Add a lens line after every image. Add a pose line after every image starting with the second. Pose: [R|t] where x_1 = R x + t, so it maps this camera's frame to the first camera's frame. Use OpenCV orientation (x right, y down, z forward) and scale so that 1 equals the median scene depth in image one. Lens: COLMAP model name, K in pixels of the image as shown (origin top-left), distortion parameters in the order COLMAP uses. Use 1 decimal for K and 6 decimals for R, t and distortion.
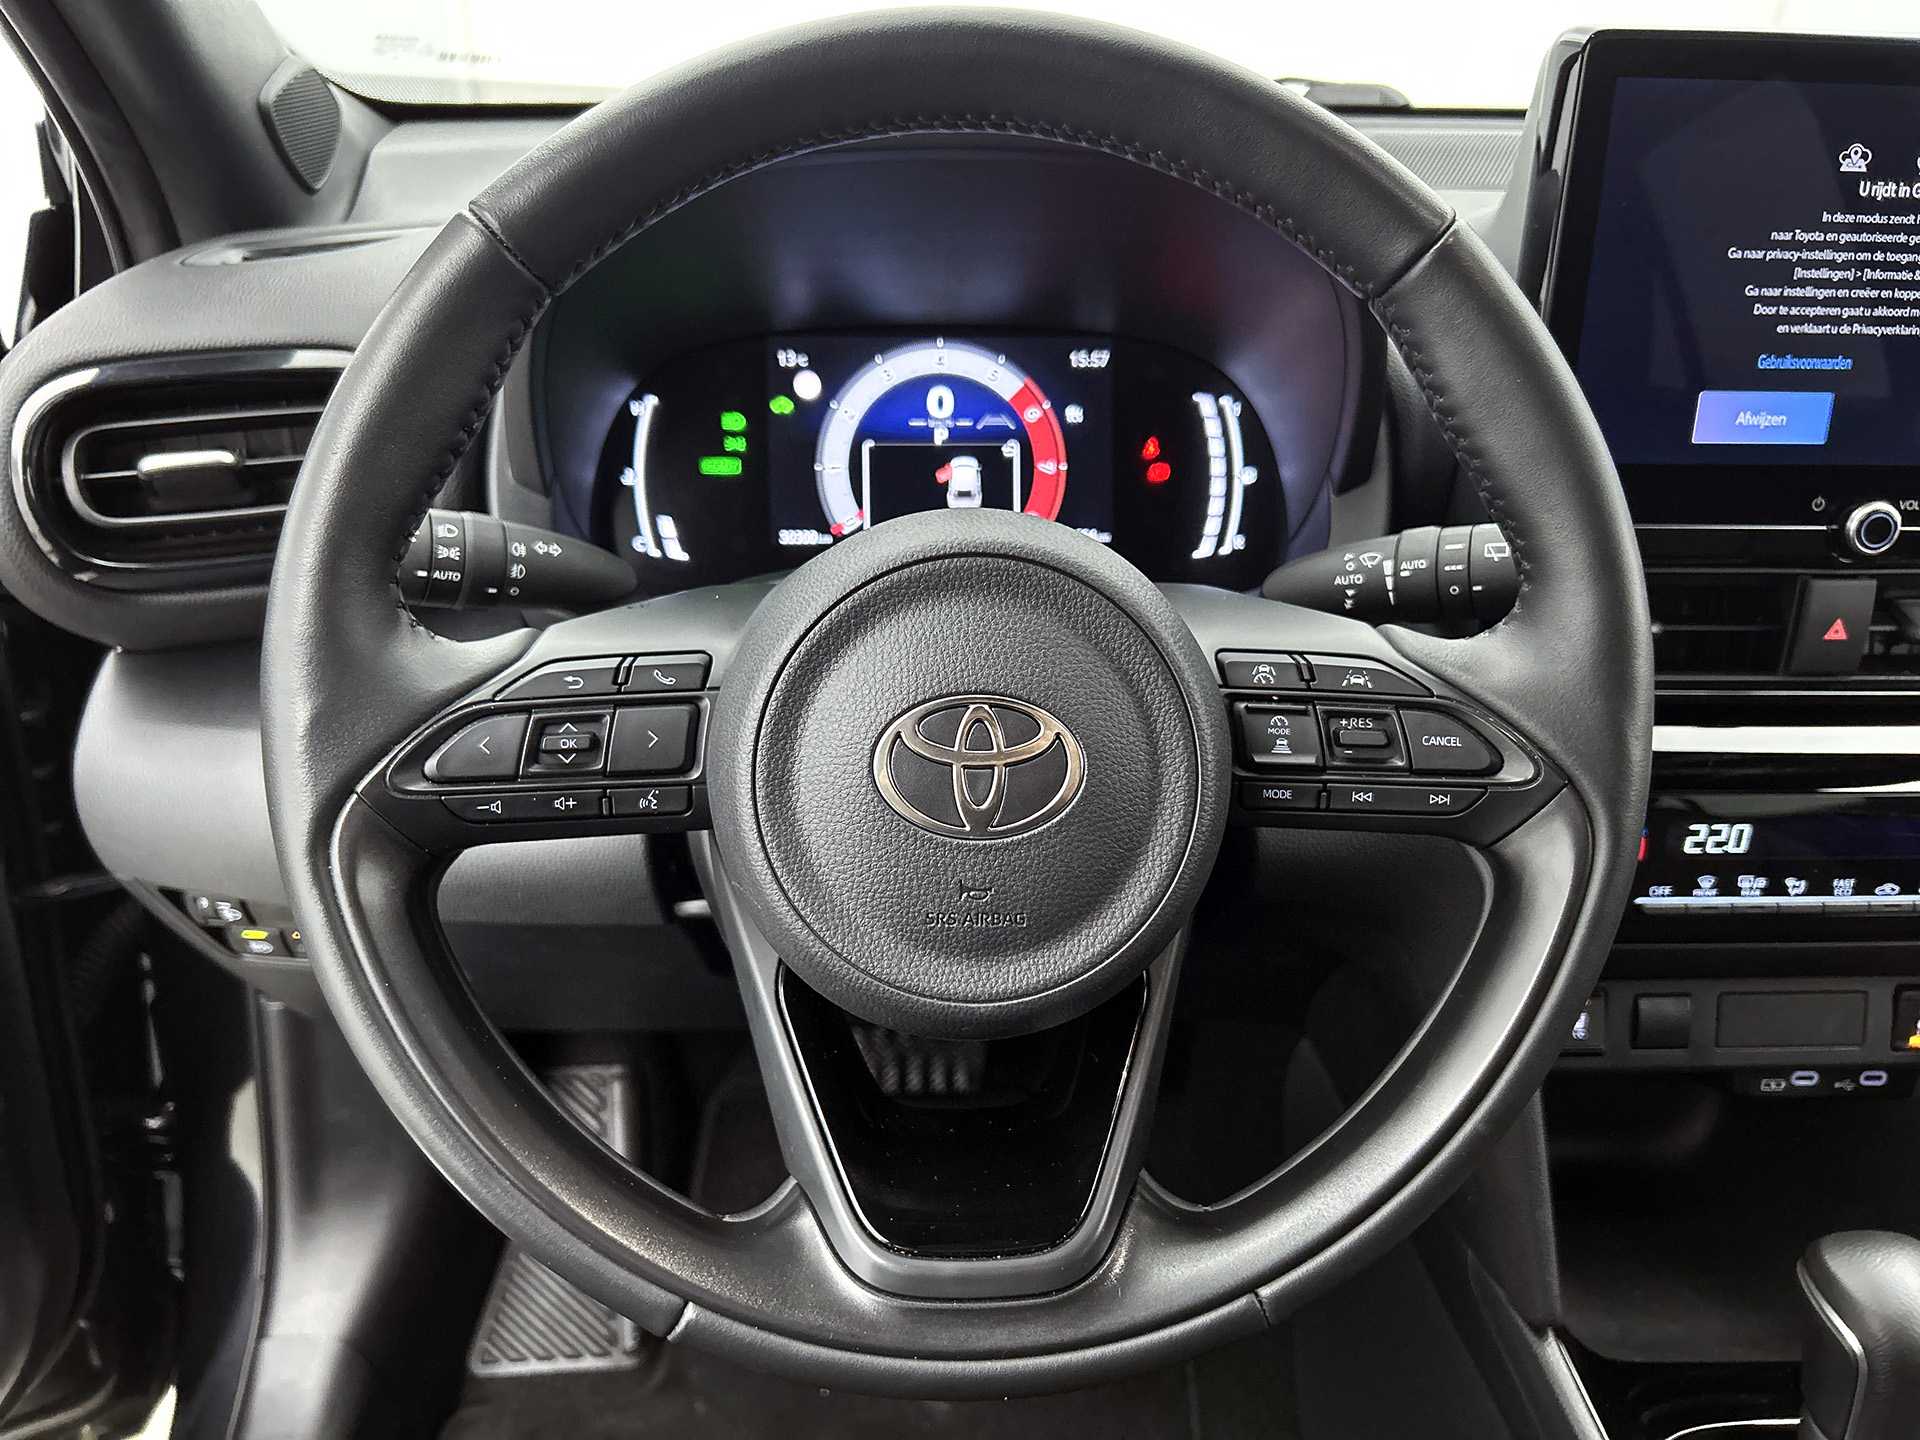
lens RADIAL K [[1470.8, 0, 950.9], [0, 1470.8, 722.8], [0, 0, 1]] dist [0.050409, -0.073827]
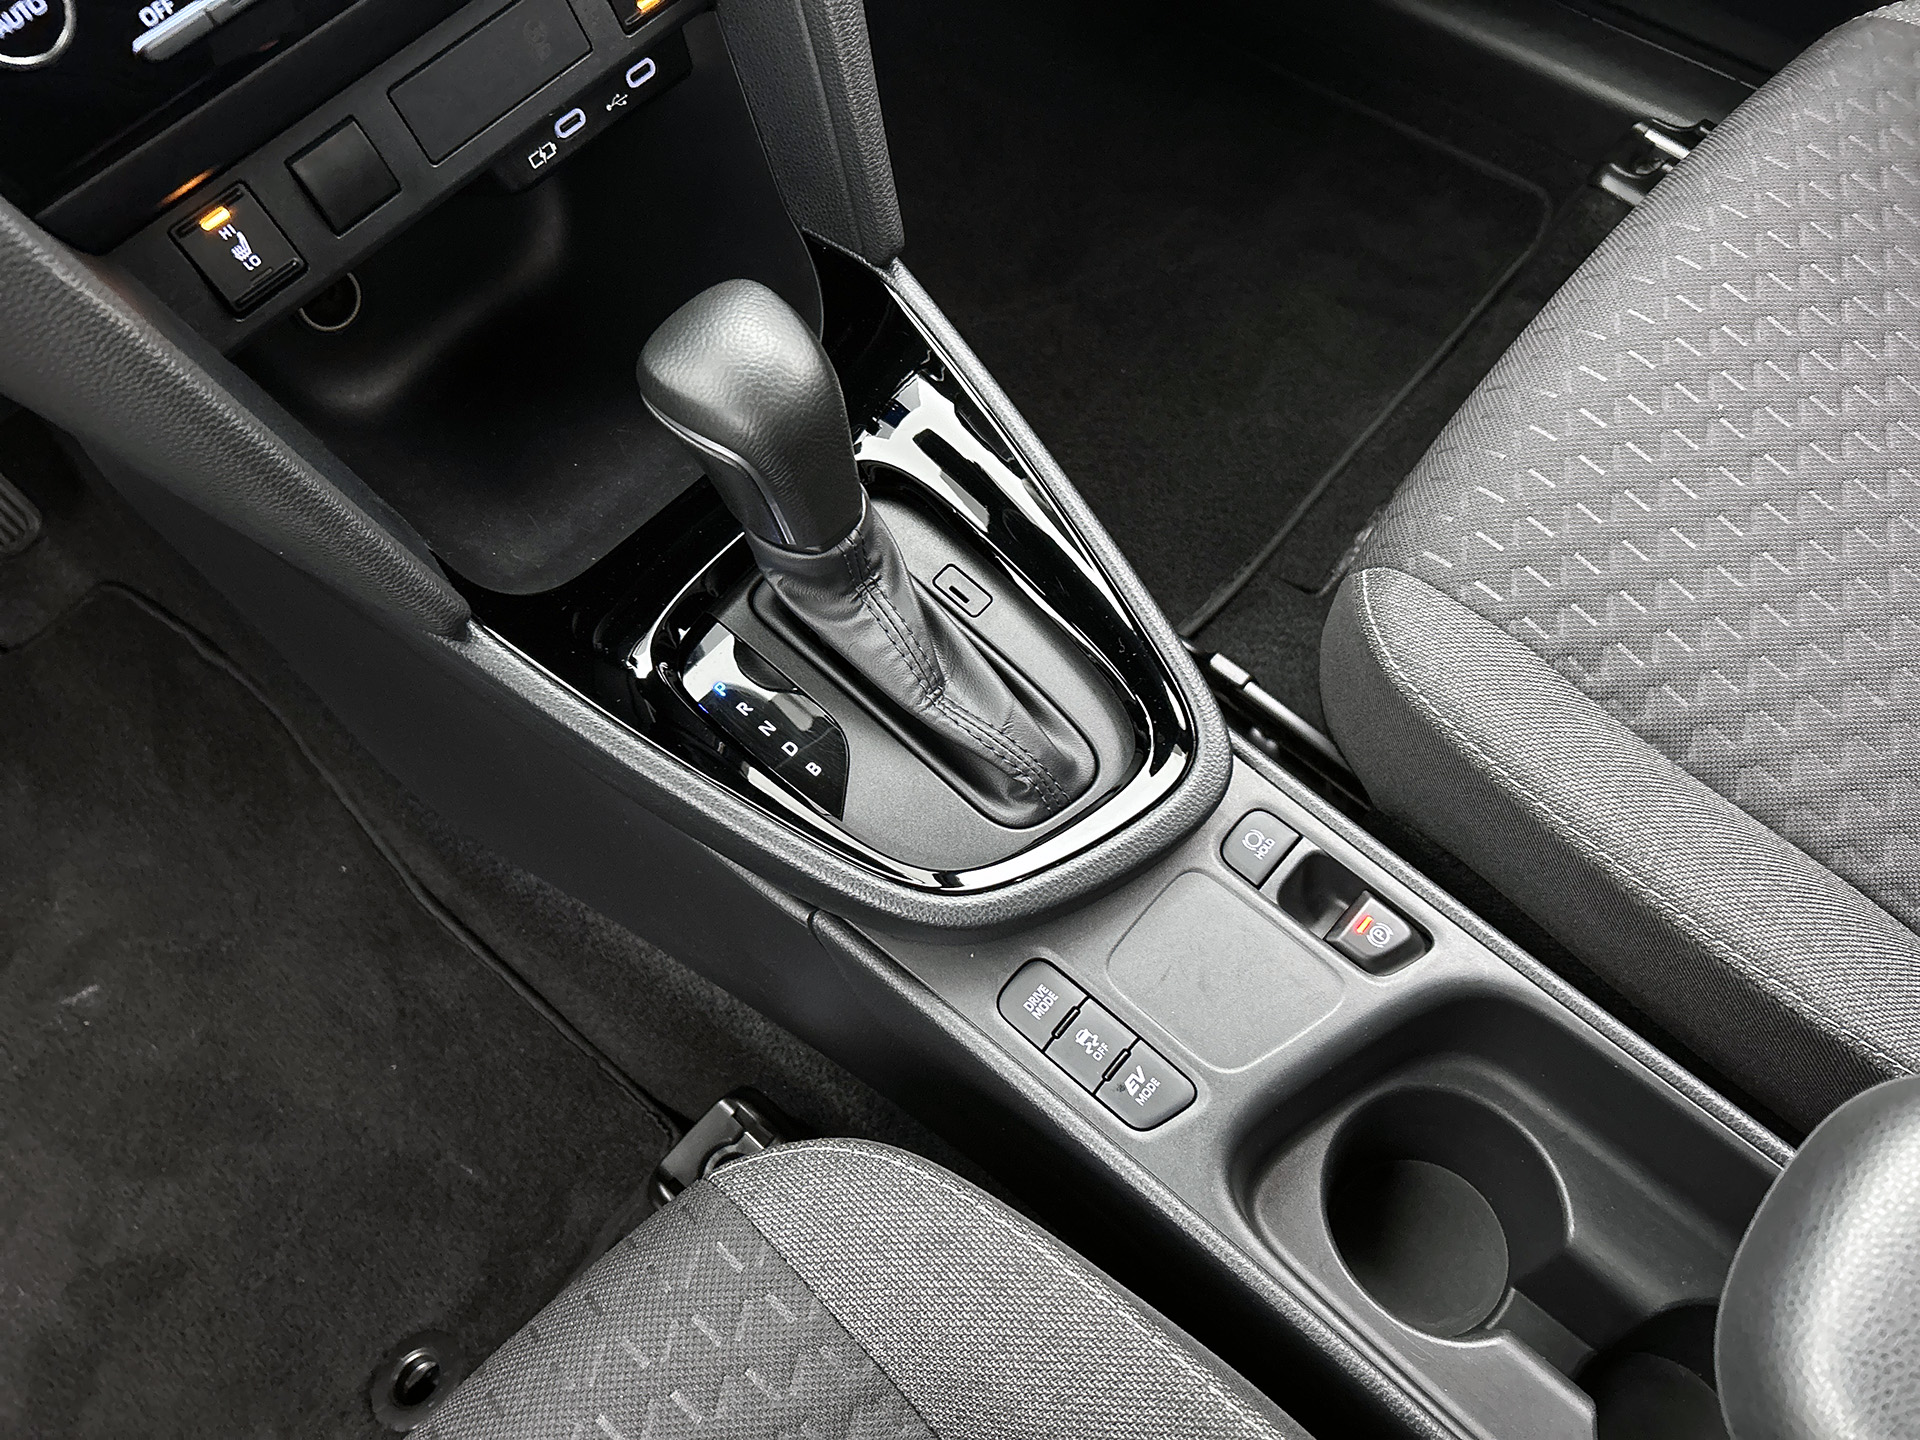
lens RADIAL K [[1470.8, 0, 966.2], [0, 1470.8, 731.0], [0, 0, 1]] dist [0.050409, -0.073827]
pose [[0.699567, -0.662903, 0.266769, 0.377690], [0.392849, 0.668642, 0.631337, 0.060658], [-0.596889, -0.336863, 0.728181, 0.278121]]
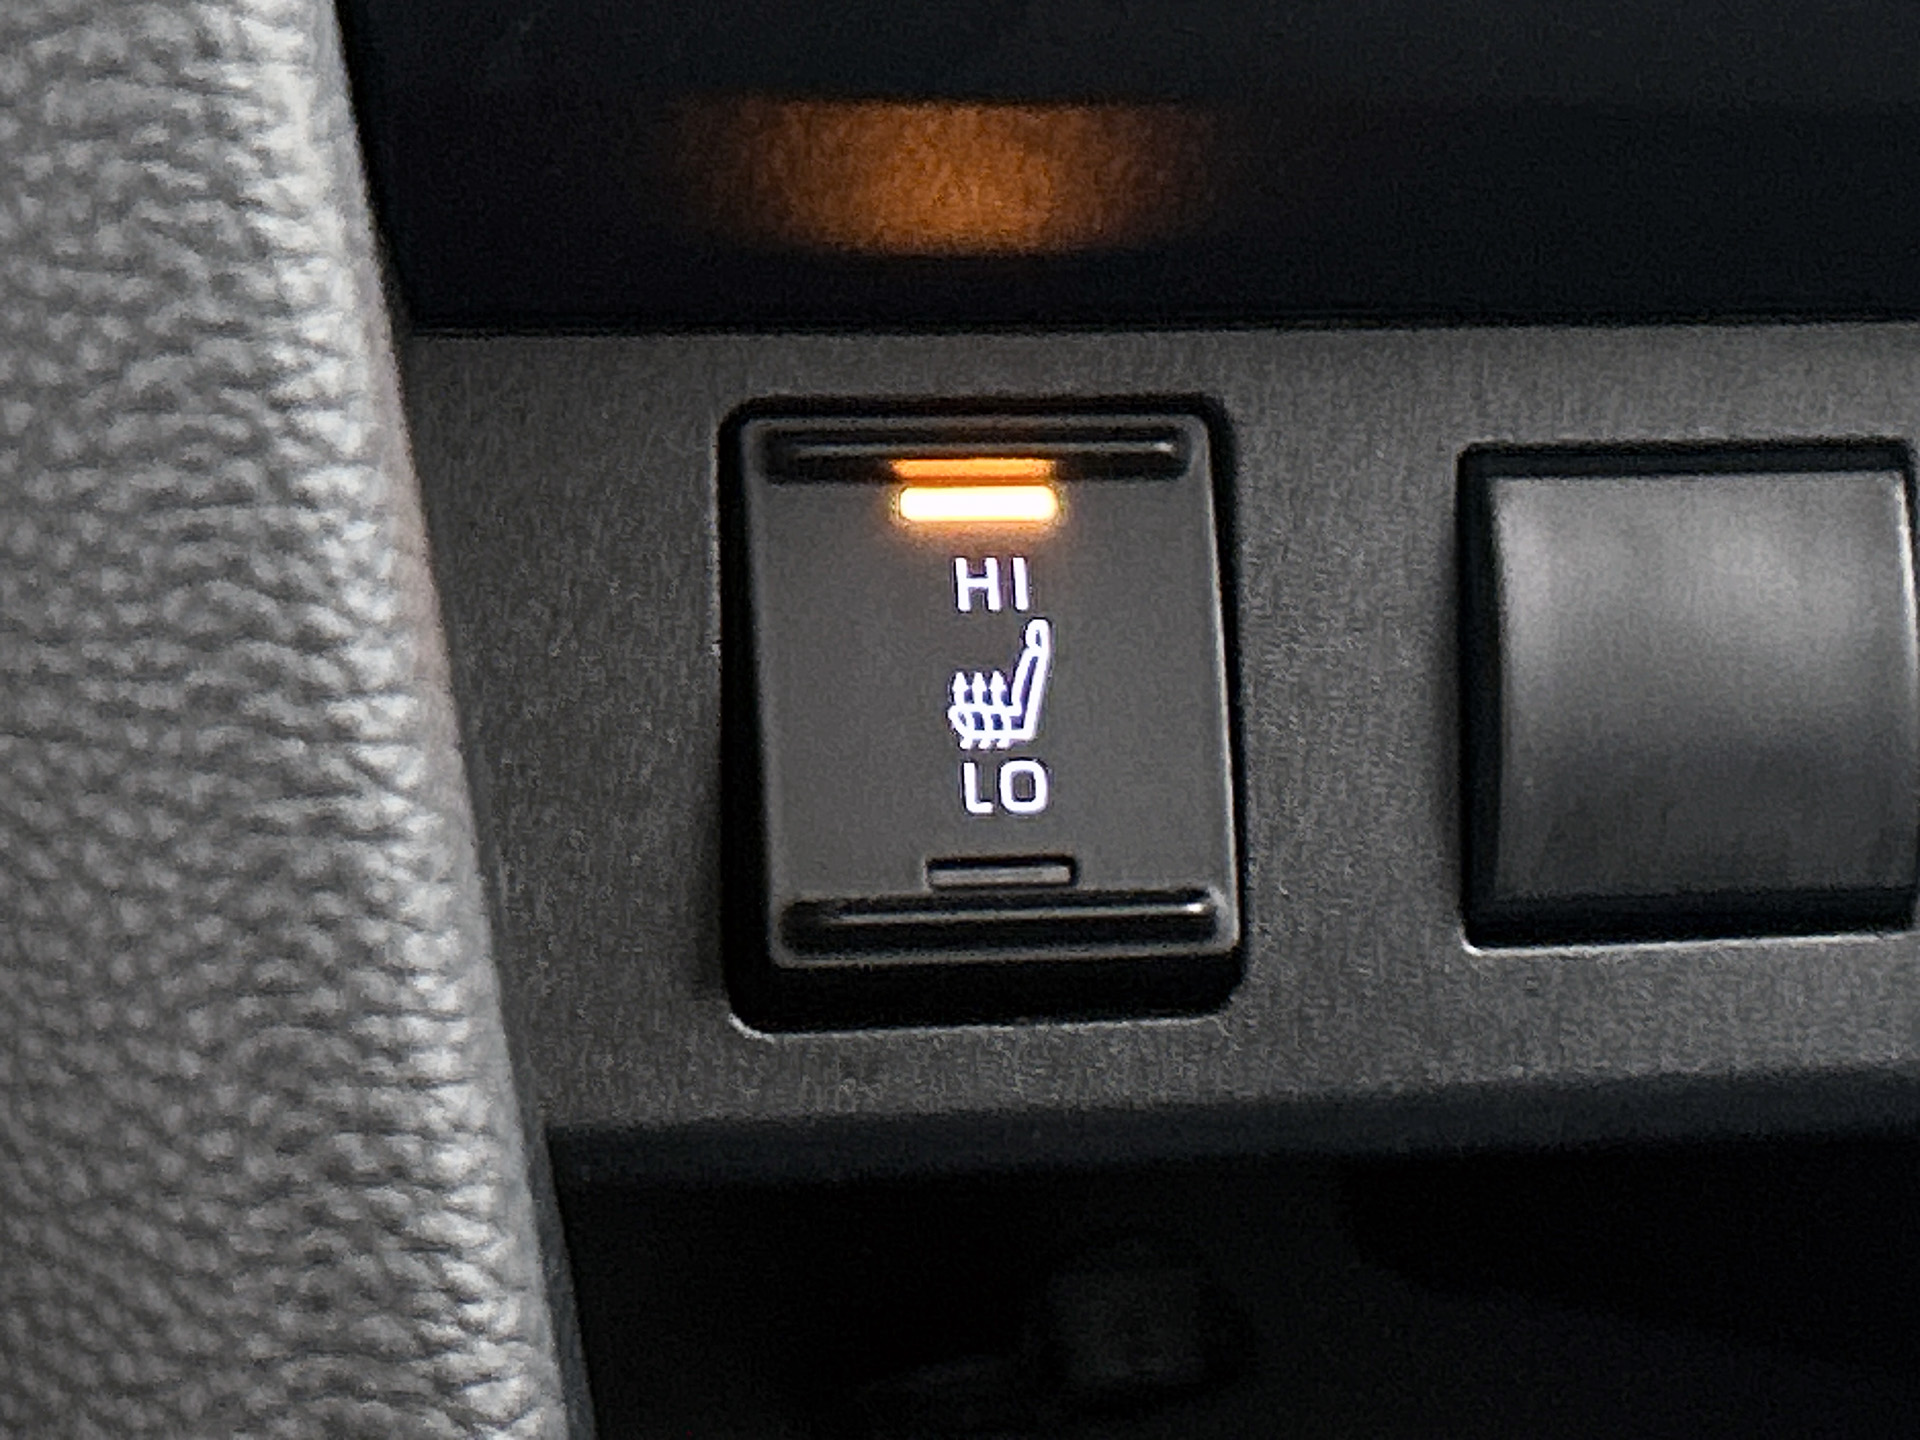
lens RADIAL K [[6171.4, 0, 957.2], [0, 6171.4, 717.9], [0, 0, 1]] dist [0.378661, 0.000000]
pose [[0.964583, -0.023132, 0.262765, 0.337354], [0.045411, 0.995837, -0.079030, 0.277279], [-0.259843, 0.088164, 0.961618, 0.620595]]
